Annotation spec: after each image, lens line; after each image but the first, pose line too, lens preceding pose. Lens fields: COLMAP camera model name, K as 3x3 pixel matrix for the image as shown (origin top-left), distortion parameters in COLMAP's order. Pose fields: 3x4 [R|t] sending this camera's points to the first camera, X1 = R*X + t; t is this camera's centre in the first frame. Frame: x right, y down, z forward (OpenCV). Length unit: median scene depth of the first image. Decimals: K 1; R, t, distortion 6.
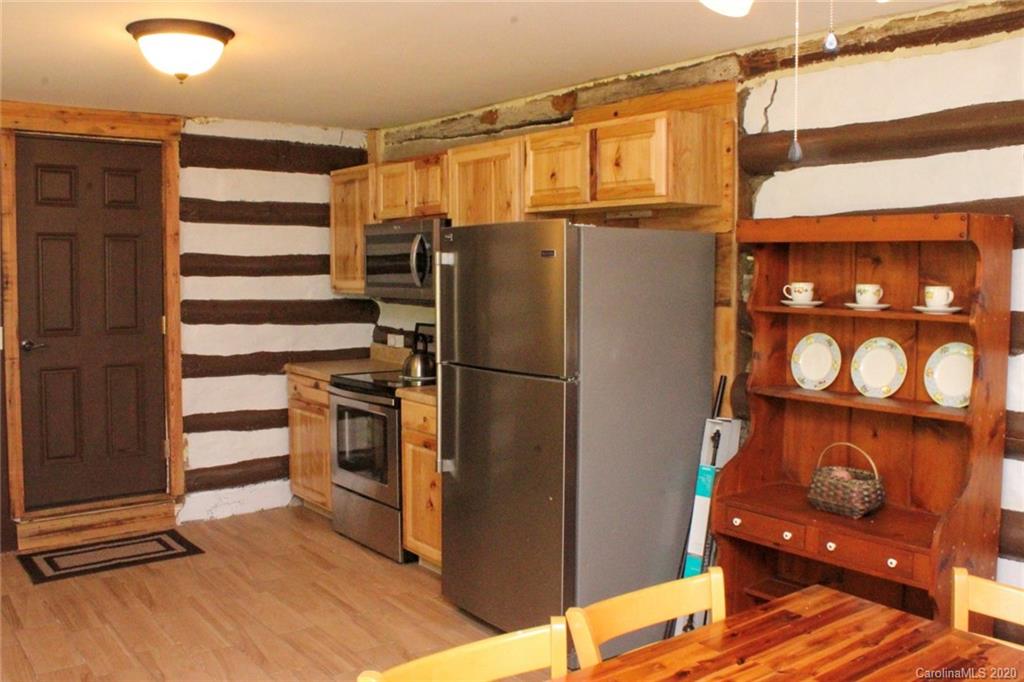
lens RADIAL K [[885.1, 0, 512.0], [0, 885.1, 341.0], [0, 0, 1]] dist [-0.161446, 0.134384]
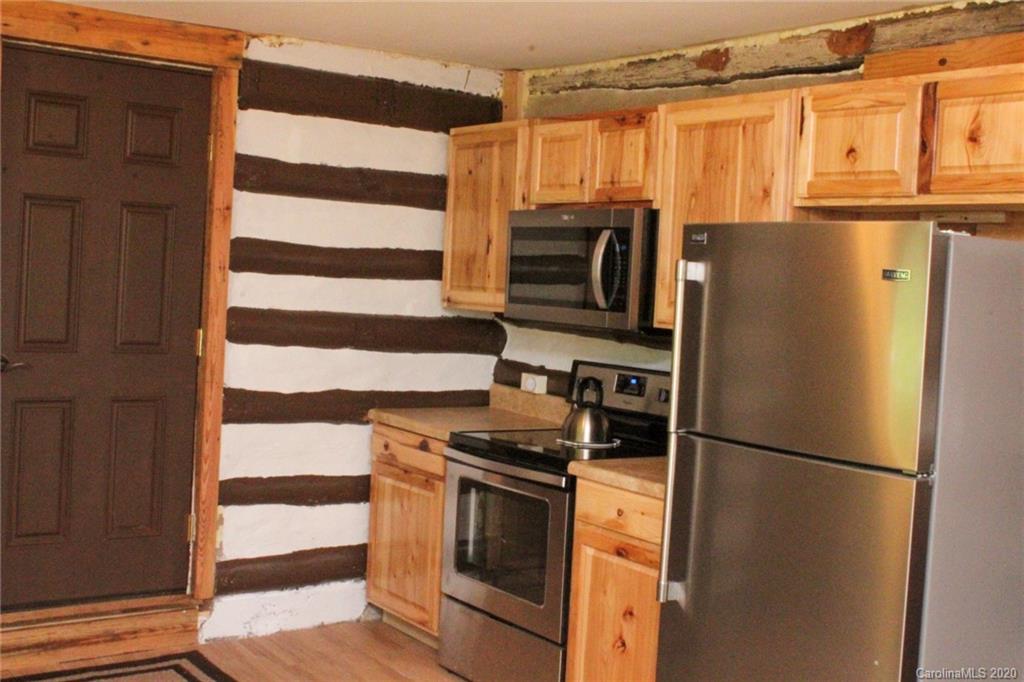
lens RADIAL K [[1188.9, 0, 512.0], [0, 1188.9, 341.0], [0, 0, 1]] dist [-0.075106, 0.063201]
pose [[0.997883, 0.052961, -0.037750, -0.128622], [-0.053899, 0.998251, -0.024294, -0.010677], [0.036398, 0.026278, 0.998992, 0.096212]]
